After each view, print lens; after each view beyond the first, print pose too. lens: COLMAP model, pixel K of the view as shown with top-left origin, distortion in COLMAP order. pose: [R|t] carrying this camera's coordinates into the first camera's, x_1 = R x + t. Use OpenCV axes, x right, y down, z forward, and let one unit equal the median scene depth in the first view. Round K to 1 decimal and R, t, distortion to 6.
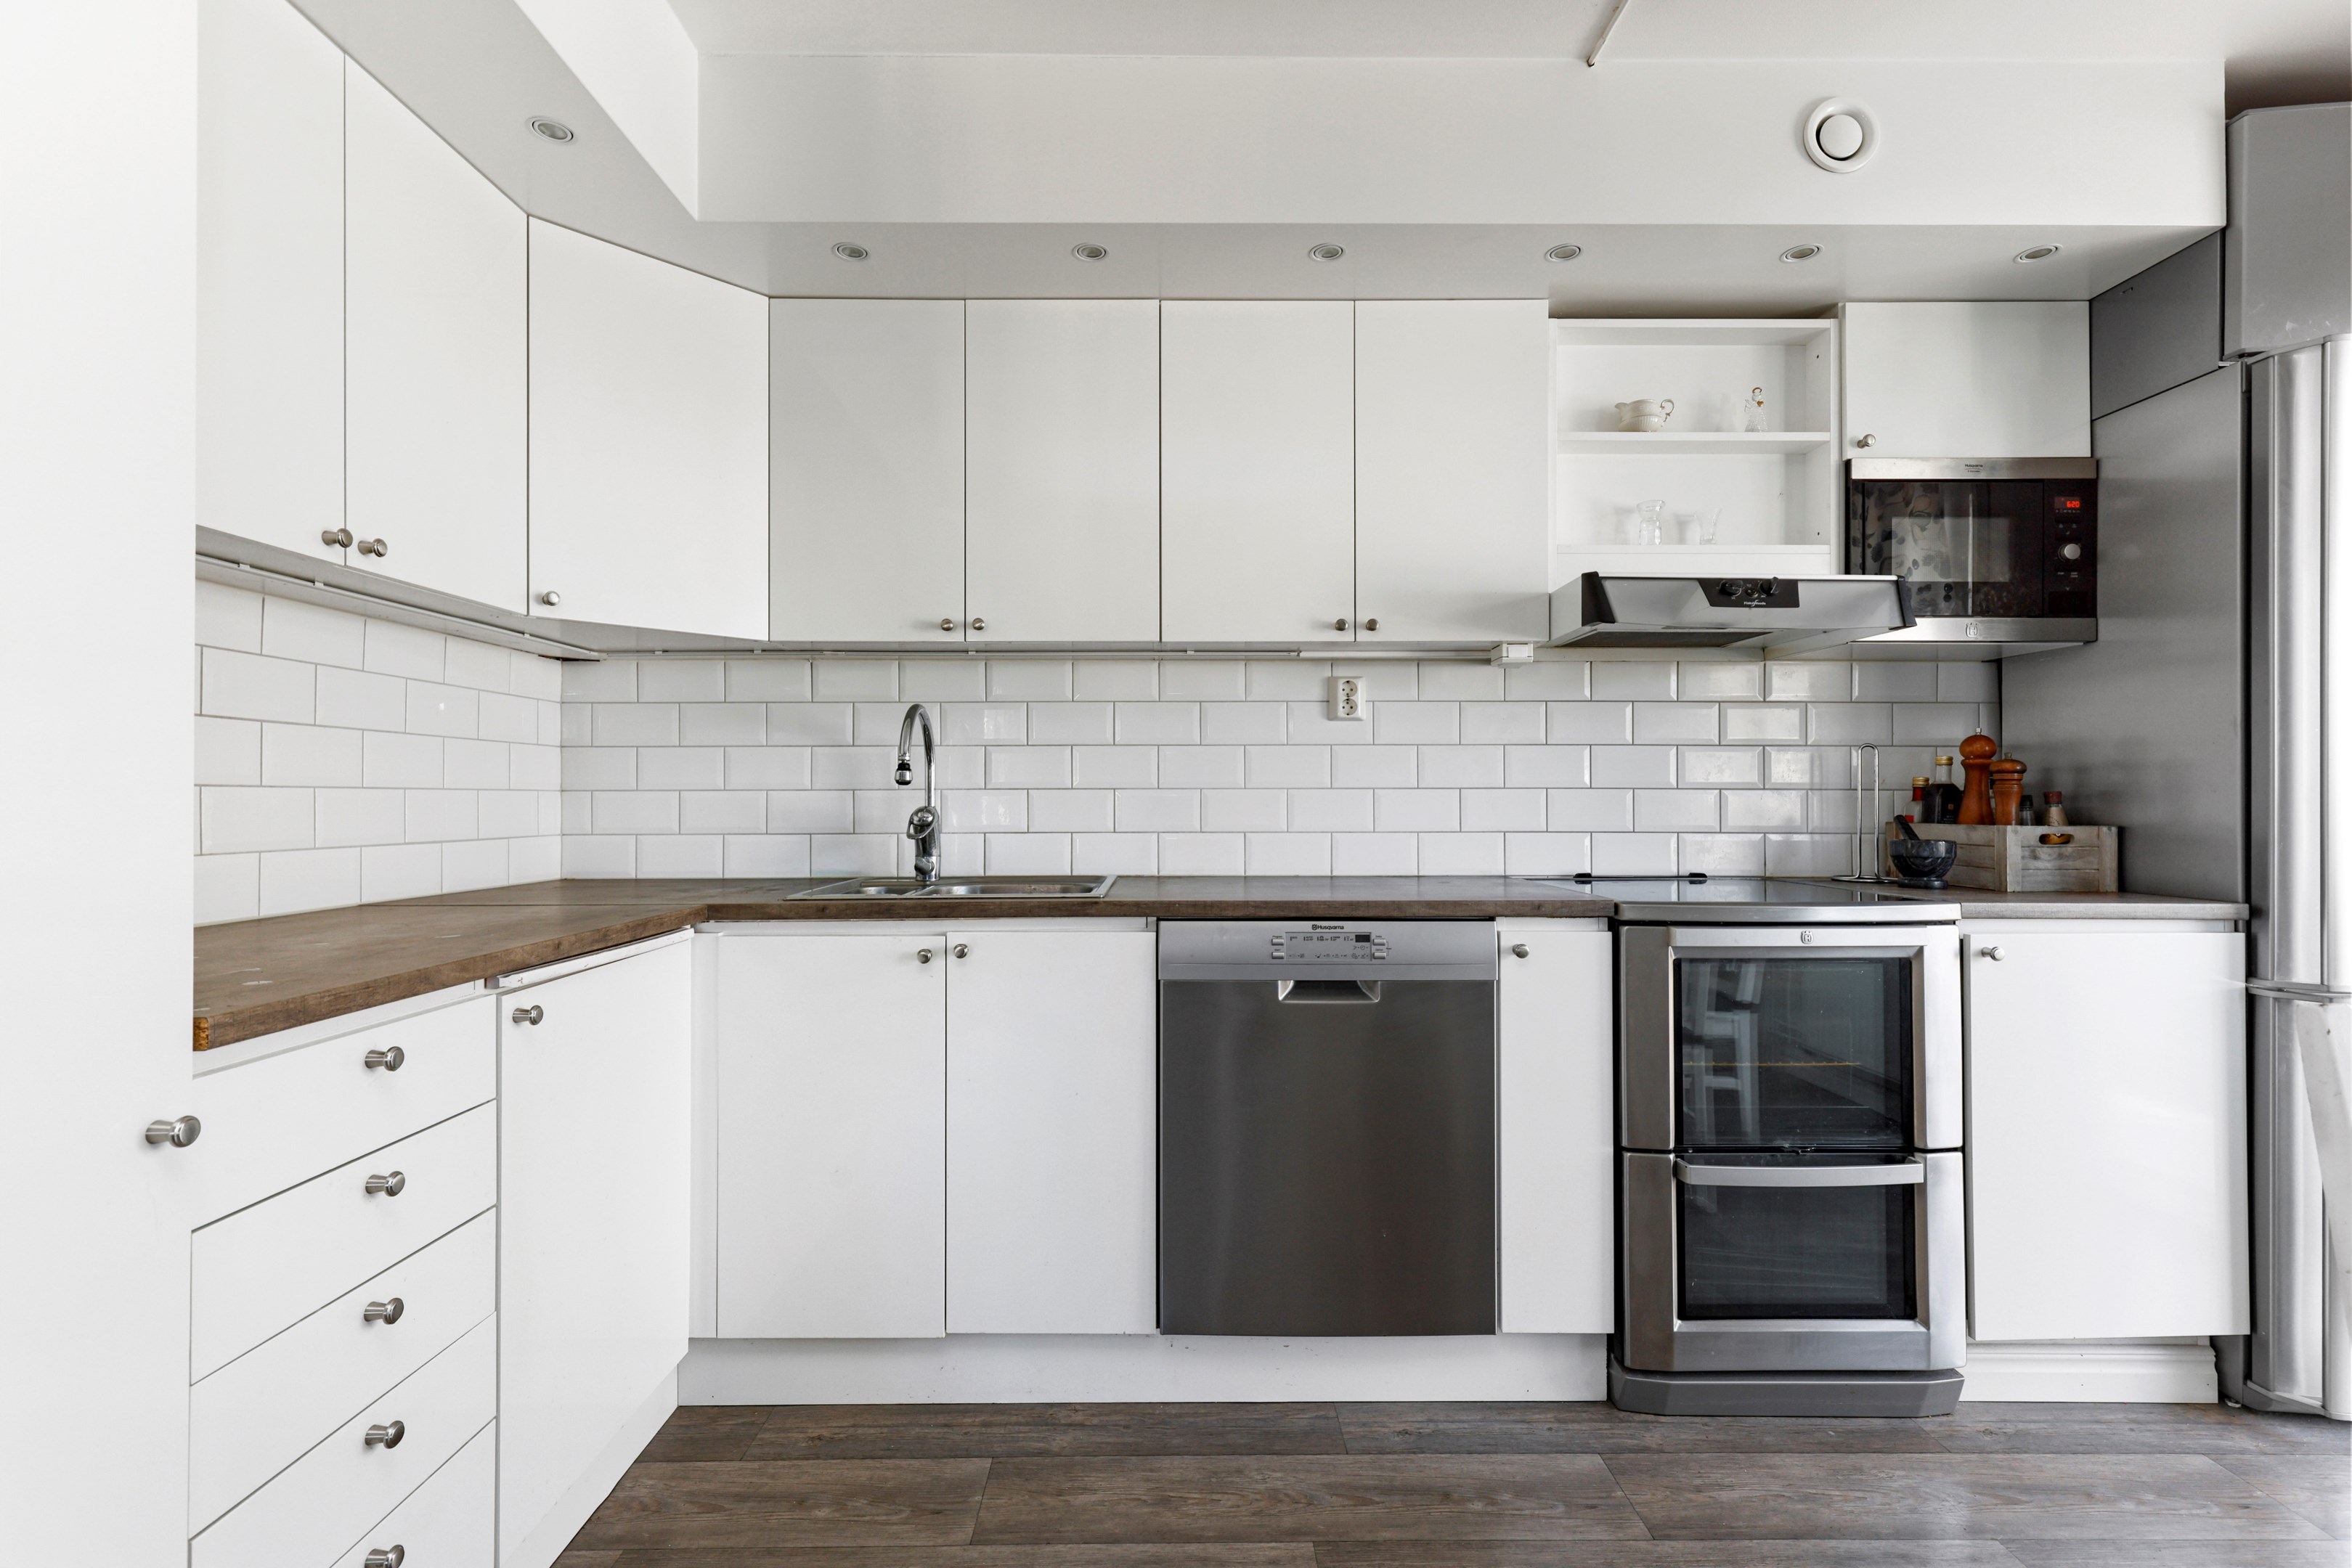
lens RADIAL K [[1053.7, 0, 1175.9], [0, 1053.7, 793.3], [0, 0, 1]] dist [0.006894, -0.001503]
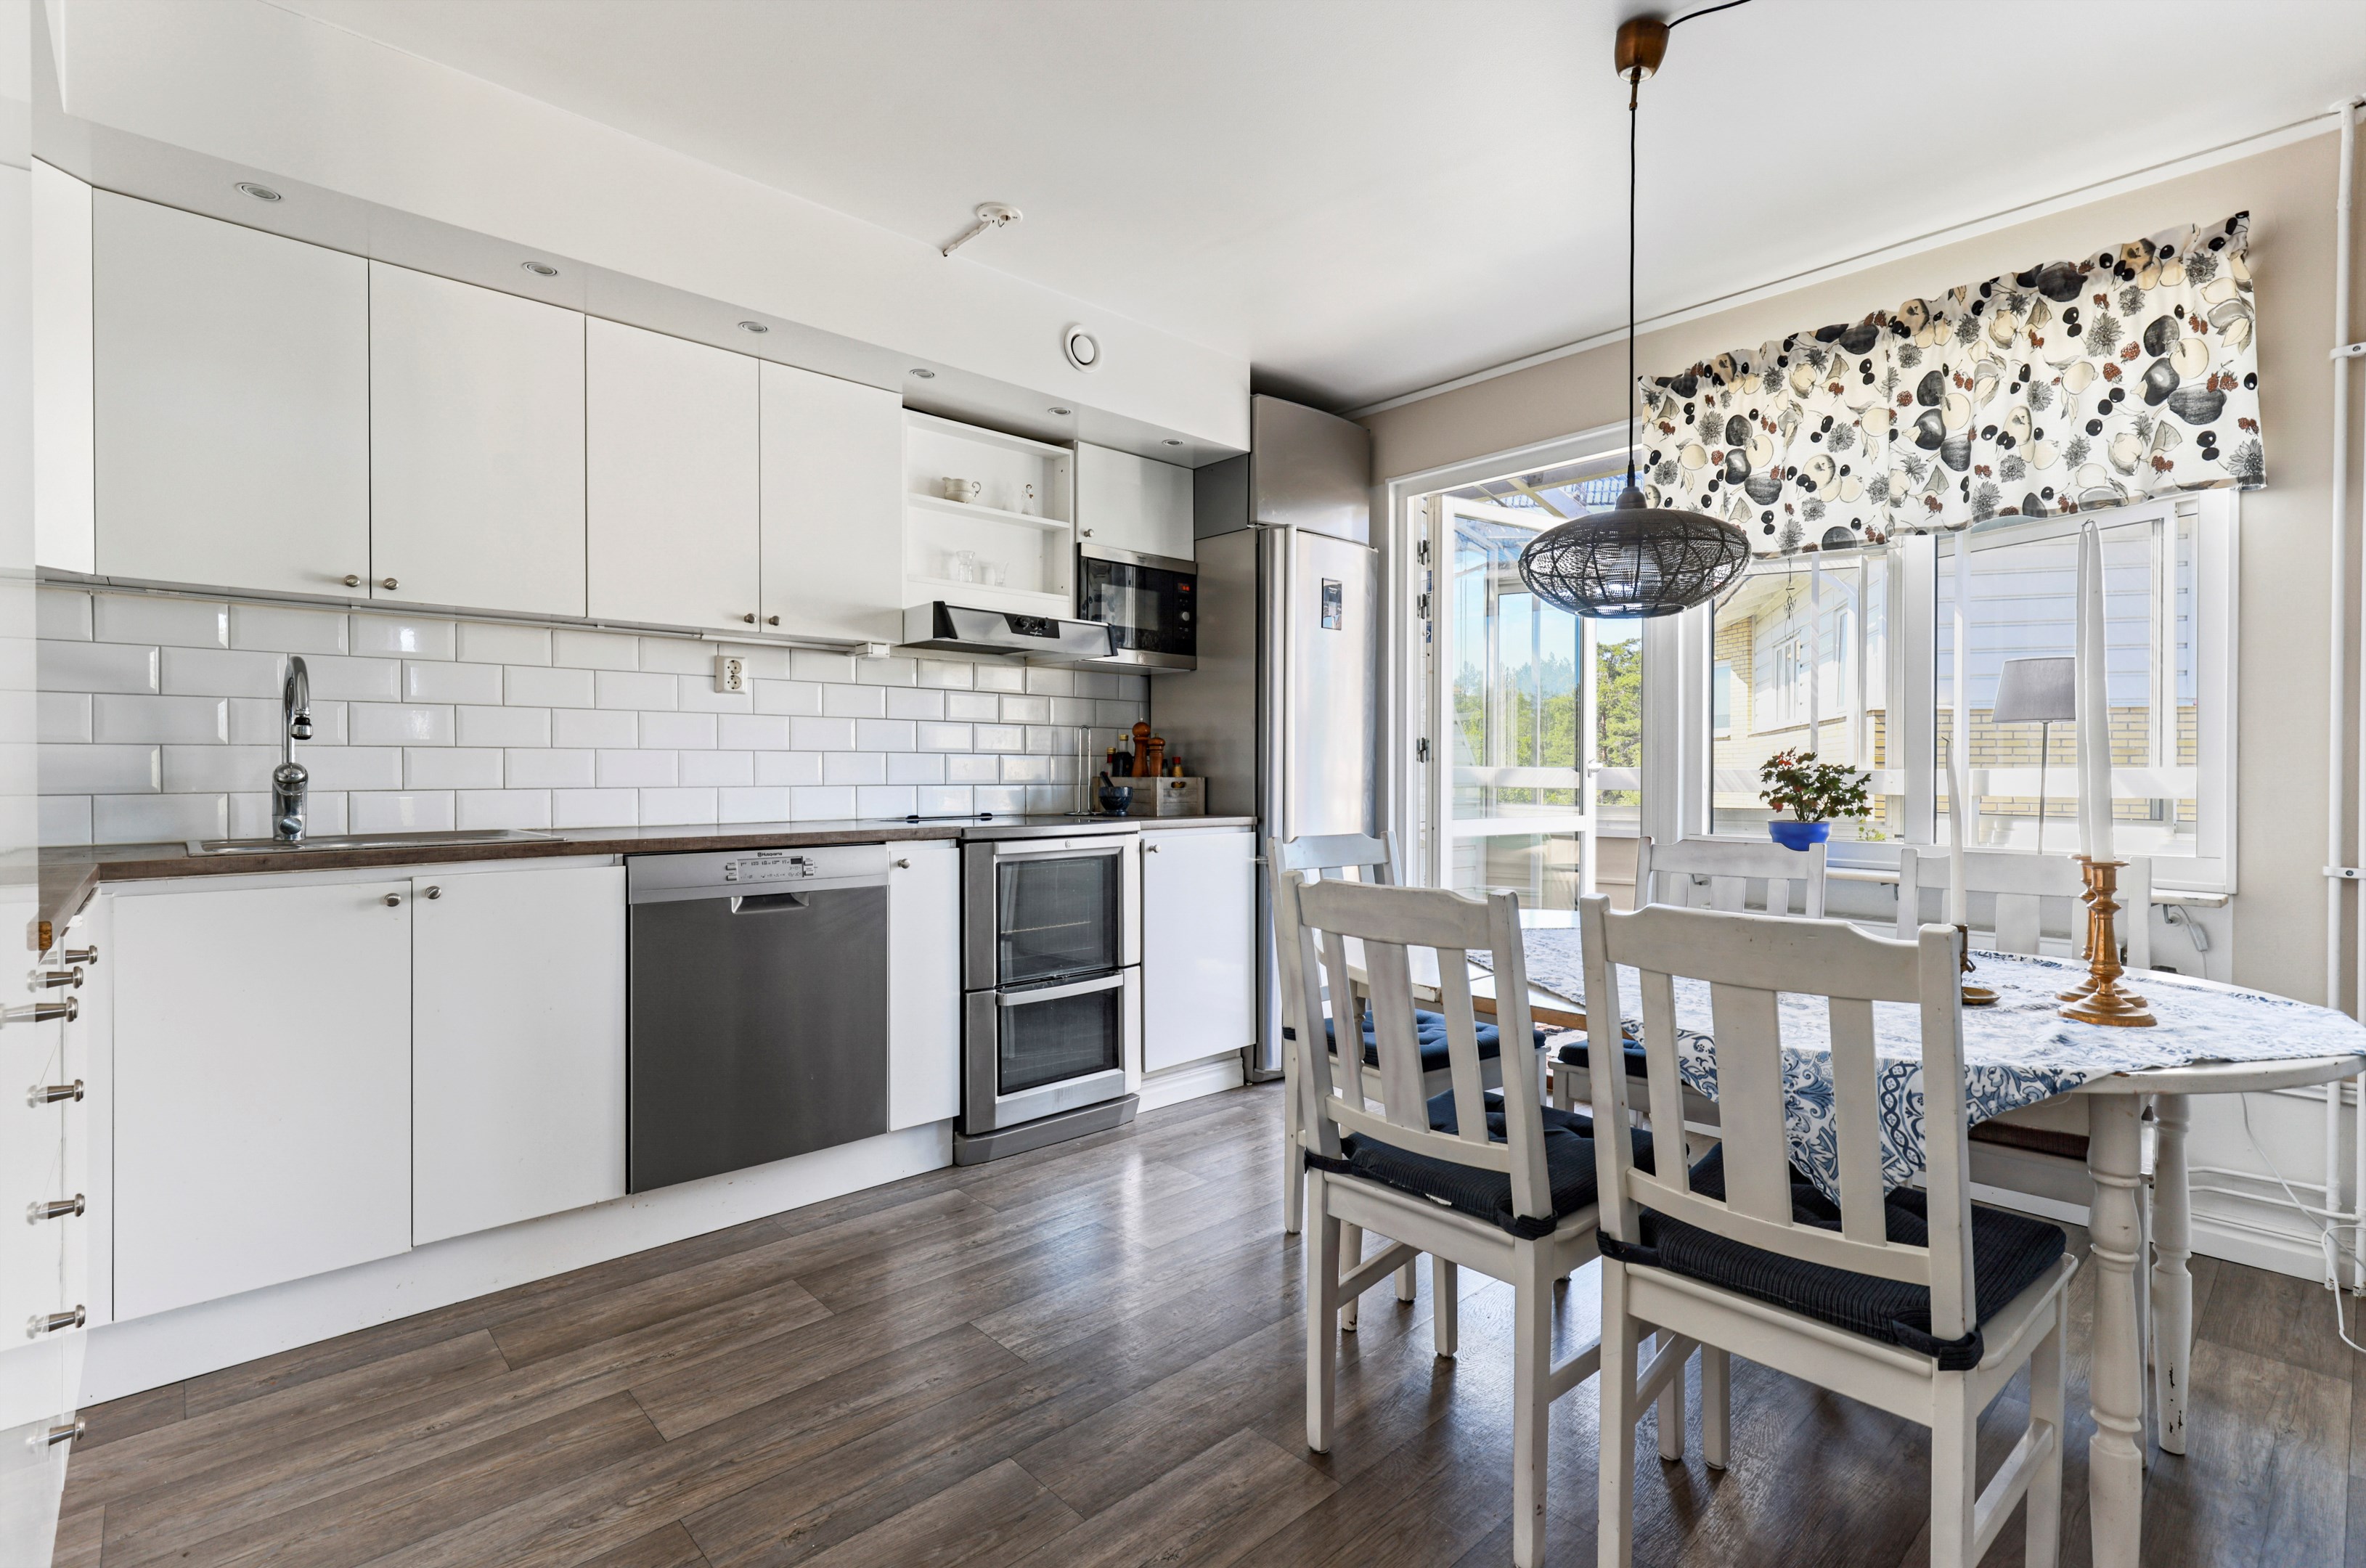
lens RADIAL K [[1100.7, 0, 1187.1], [0, 1100.7, 779.8], [0, 0, 1]] dist [0.002103, 0.000013]
pose [[0.744035, -0.004576, 0.668124, -0.369368], [-0.005910, 0.999892, 0.013429, 0.012111], [-0.668114, -0.013940, 0.743928, -0.354768]]
